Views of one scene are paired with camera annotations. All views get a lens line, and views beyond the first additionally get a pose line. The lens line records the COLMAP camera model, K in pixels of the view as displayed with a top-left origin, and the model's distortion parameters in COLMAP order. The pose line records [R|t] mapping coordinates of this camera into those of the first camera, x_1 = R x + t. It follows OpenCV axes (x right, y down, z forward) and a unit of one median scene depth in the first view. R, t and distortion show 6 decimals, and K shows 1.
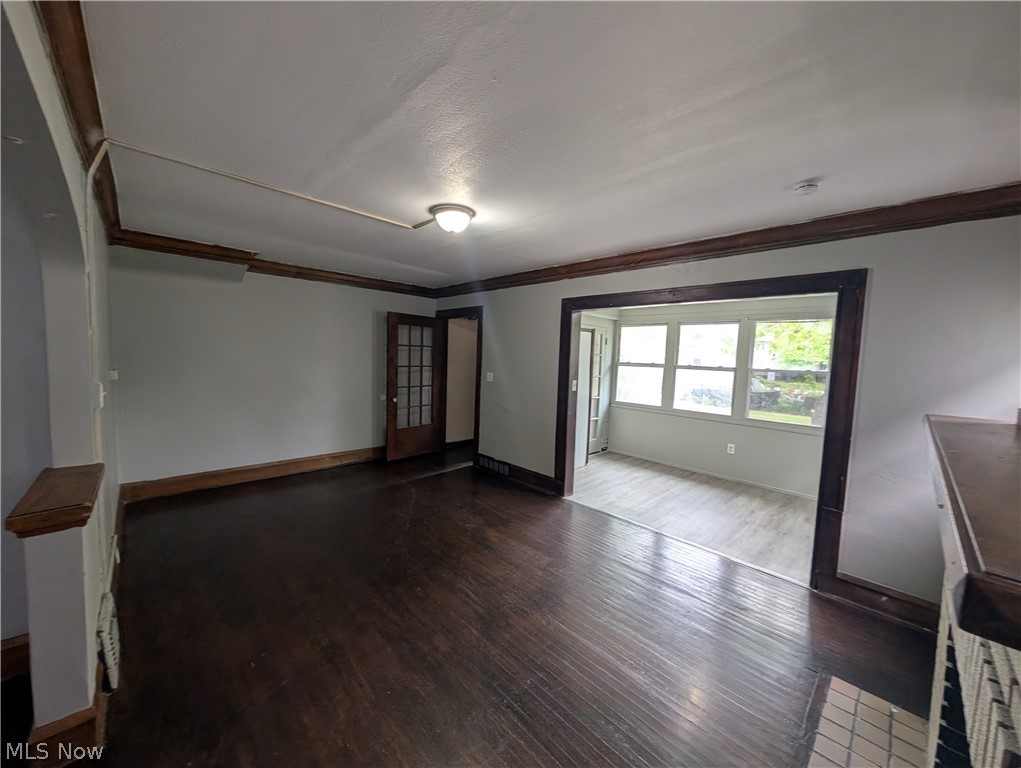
lens RADIAL K [[388.4, 0, 512.7], [0, 388.4, 385.8], [0, 0, 1]] dist [0.000627, -0.000031]
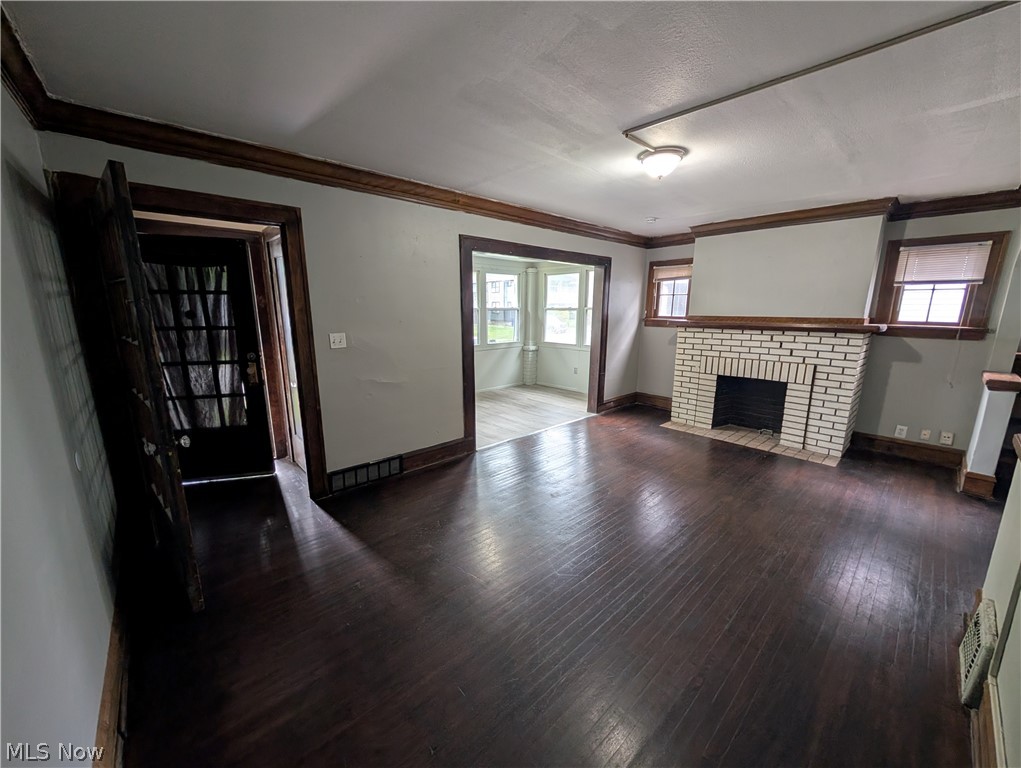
lens RADIAL K [[388.4, 0, 512.7], [0, 388.4, 385.8], [0, 0, 1]] dist [0.000627, -0.000031]
pose [[0.027348, -0.233807, 0.971898, -0.620738], [0.075874, 0.969943, 0.231201, -0.069872], [-0.996742, 0.067419, 0.044266, 0.688881]]
